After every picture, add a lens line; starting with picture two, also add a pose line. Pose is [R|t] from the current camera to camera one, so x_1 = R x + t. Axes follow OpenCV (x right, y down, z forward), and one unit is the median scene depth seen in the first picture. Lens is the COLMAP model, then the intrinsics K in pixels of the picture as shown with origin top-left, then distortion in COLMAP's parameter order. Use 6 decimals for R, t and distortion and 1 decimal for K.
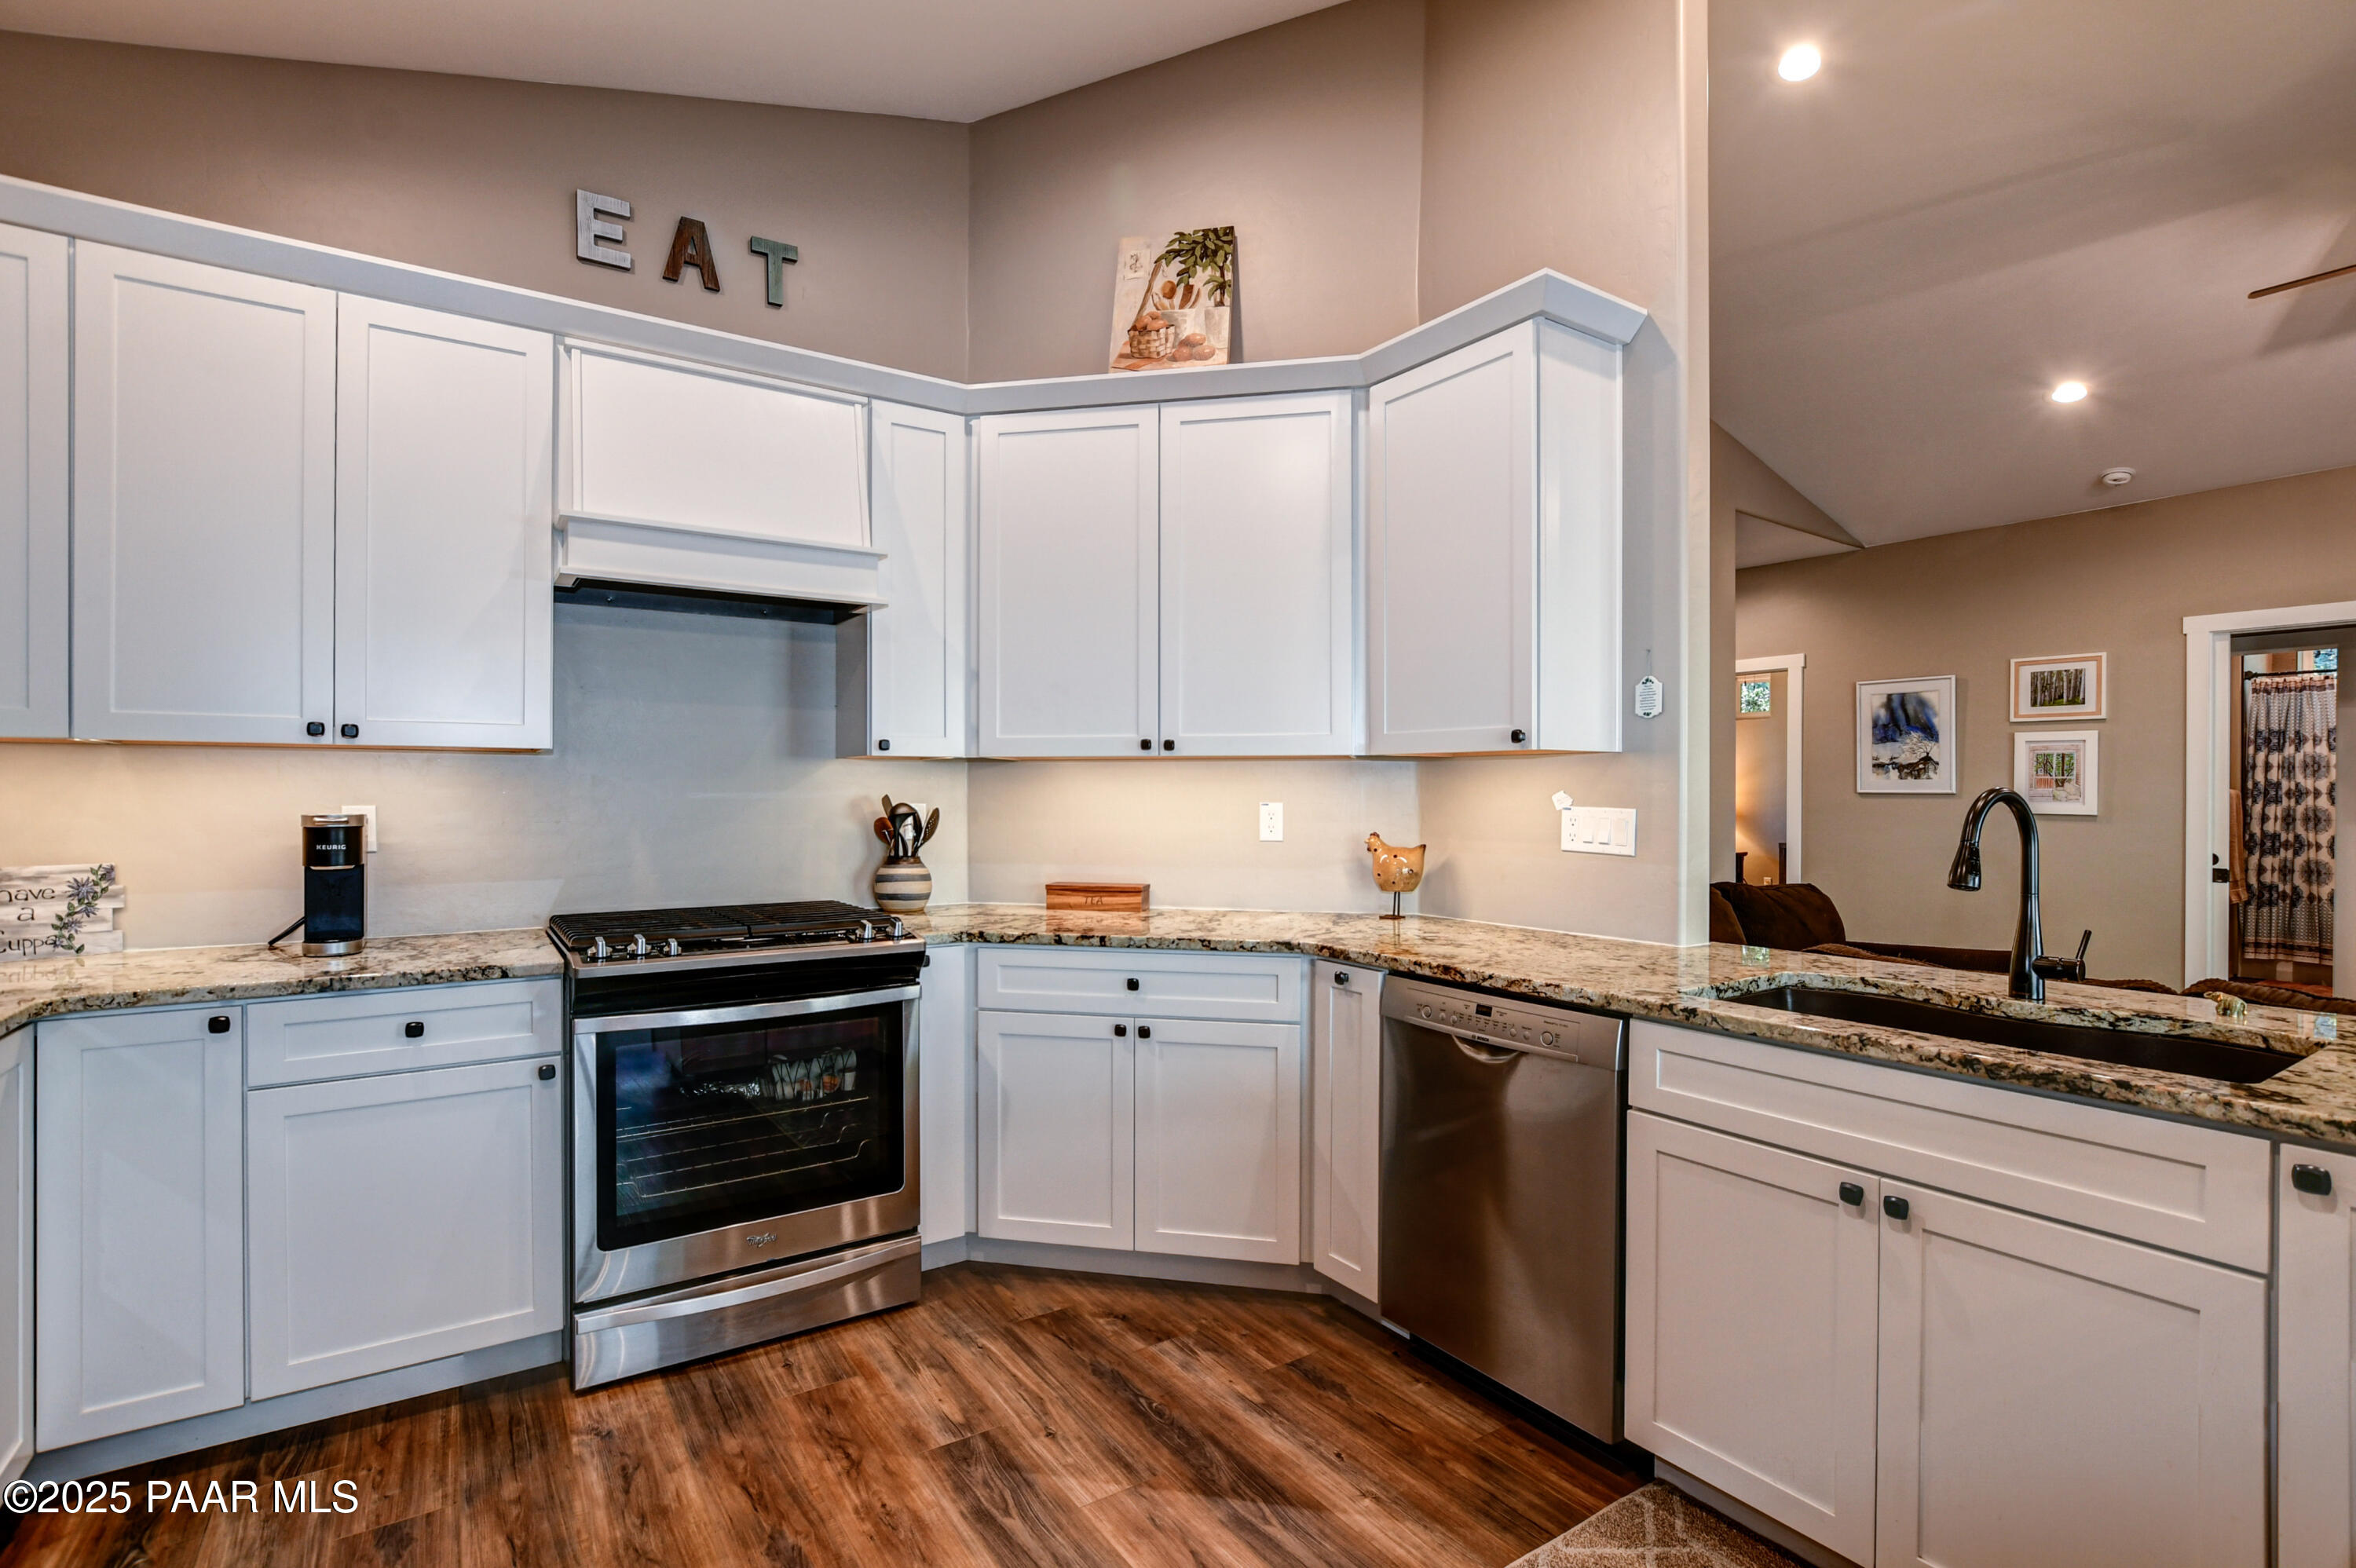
lens RADIAL K [[1095.7, 0, 1181.5], [0, 1095.7, 793.9], [0, 0, 1]] dist [-0.014543, 0.002789]
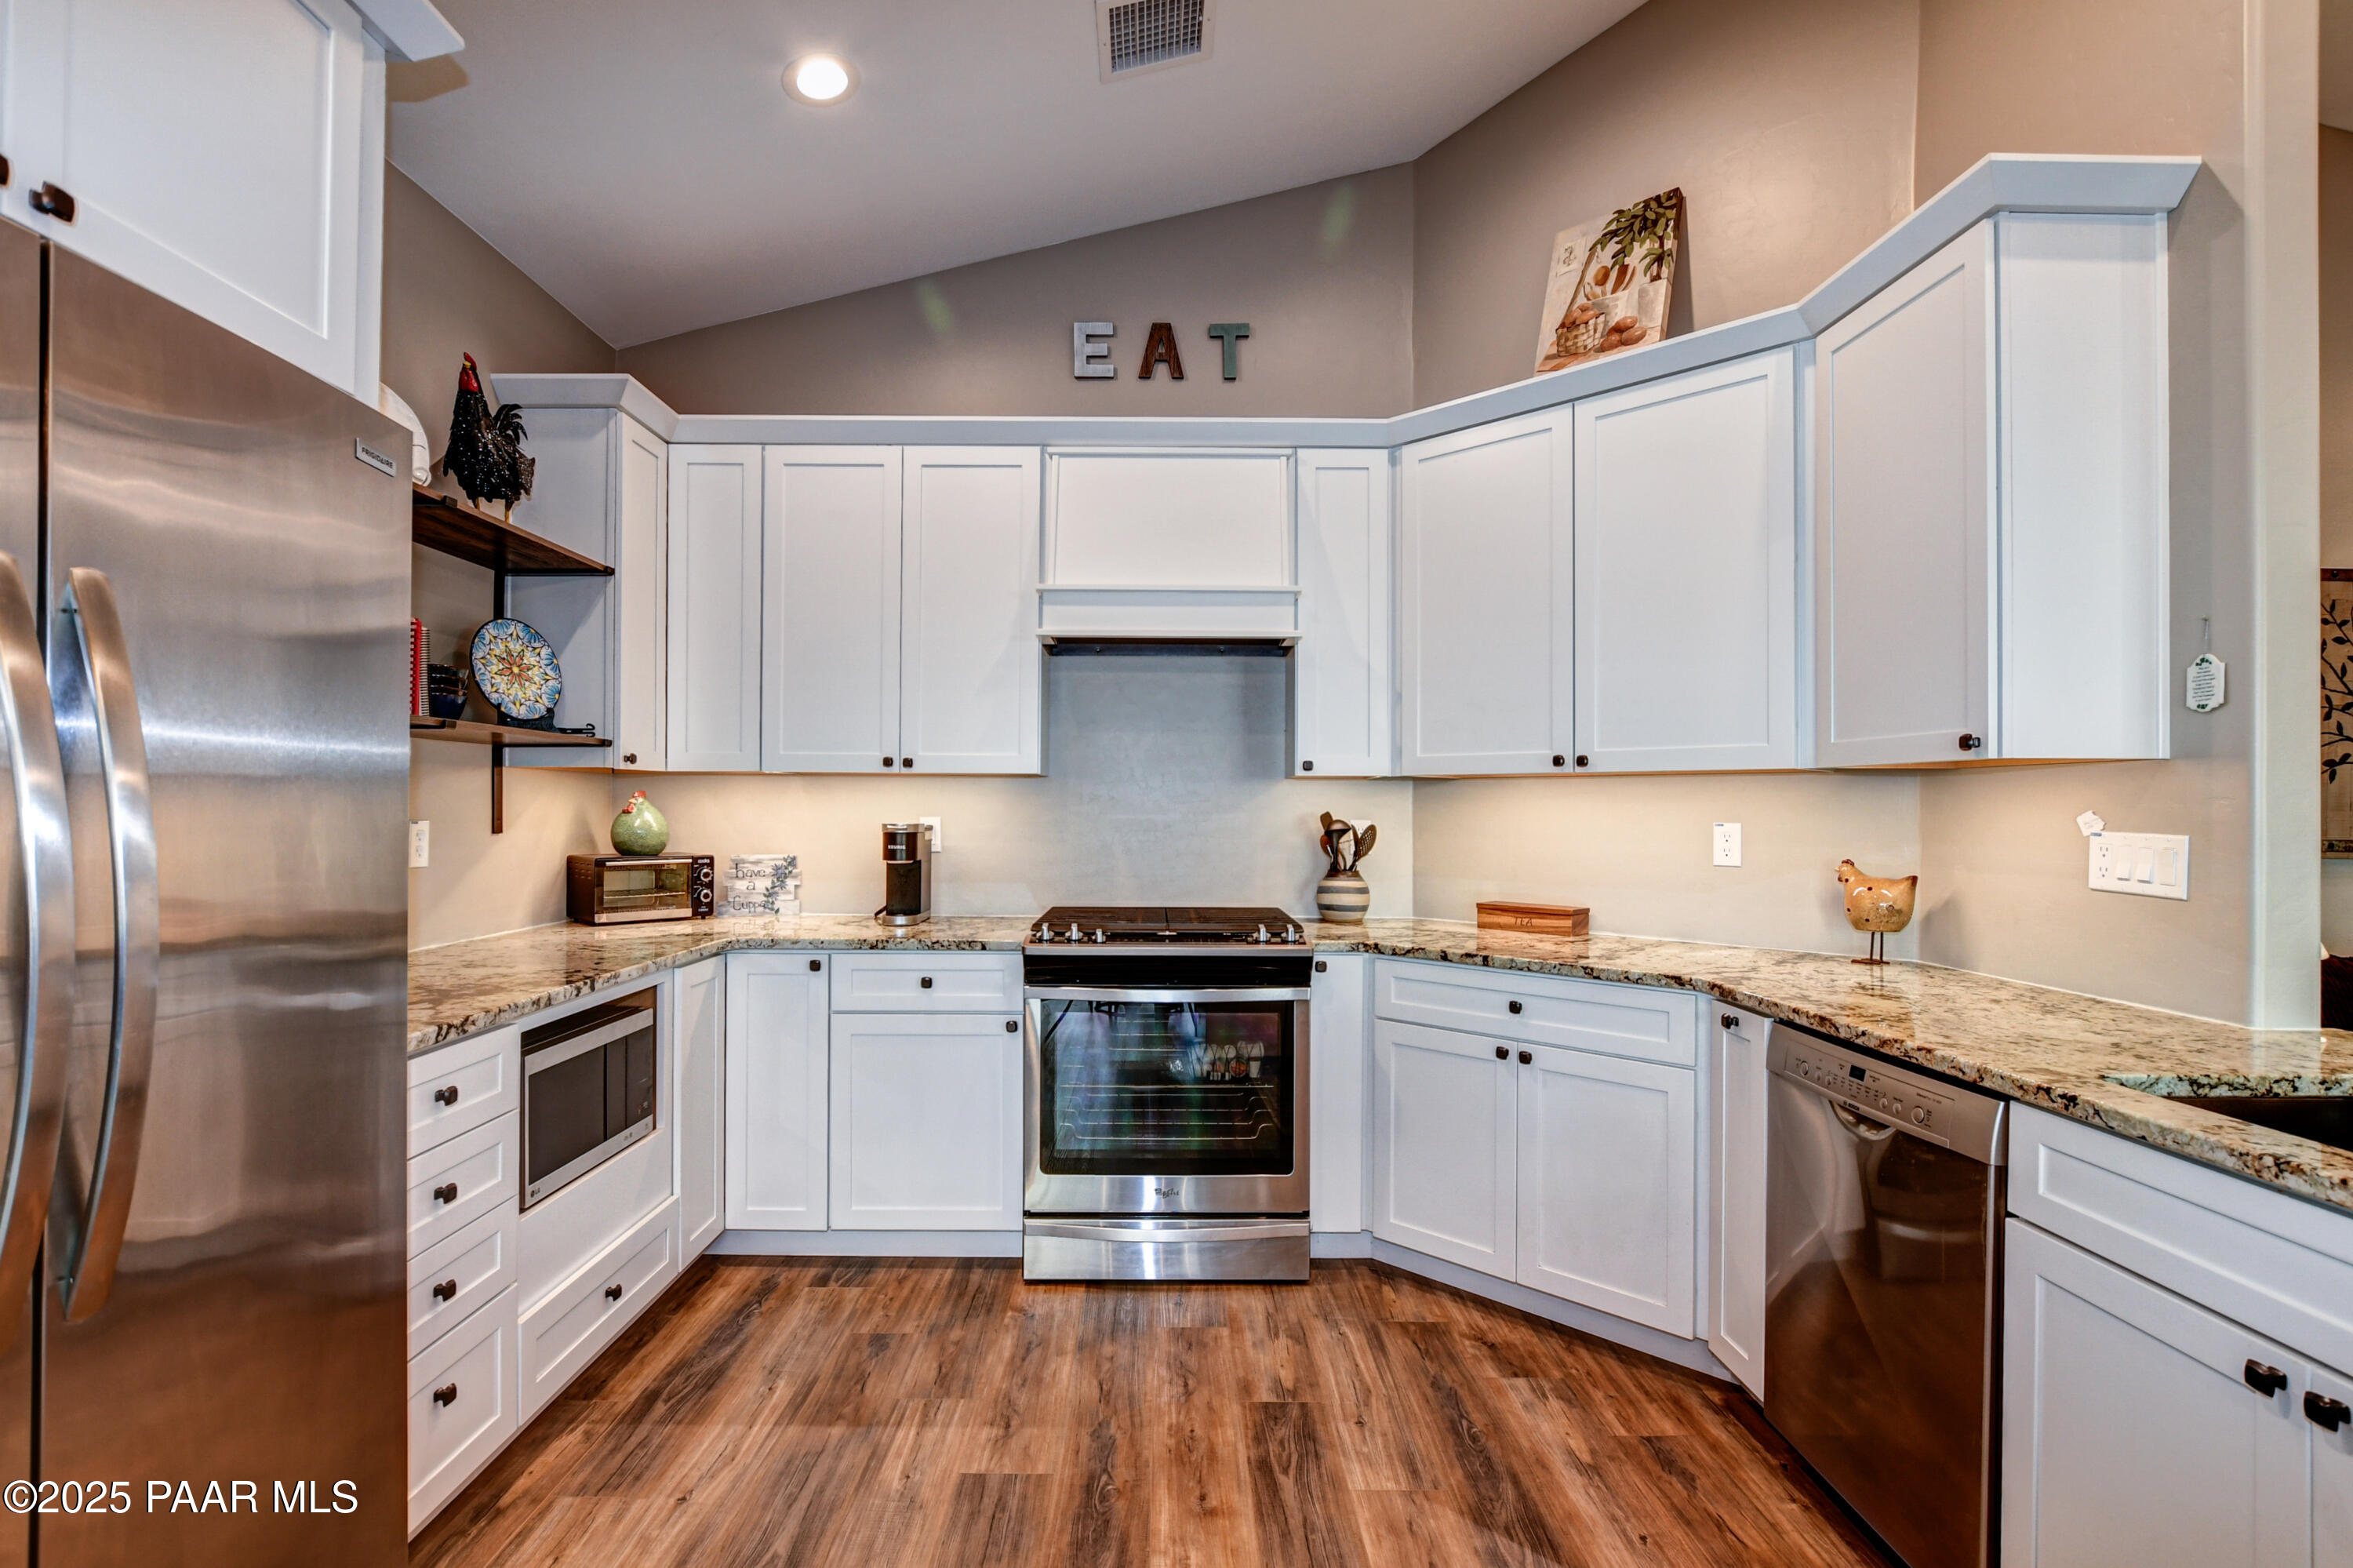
lens RADIAL K [[1094.4, 0, 1130.9], [0, 1094.4, 799.3], [0, 0, 1]] dist [-0.014543, 0.002789]
pose [[0.834559, -0.000833, -0.550917, 0.223955], [-0.005318, 0.999940, -0.009568, 0.000091], [0.550892, 0.010915, 0.834505, 0.000050]]
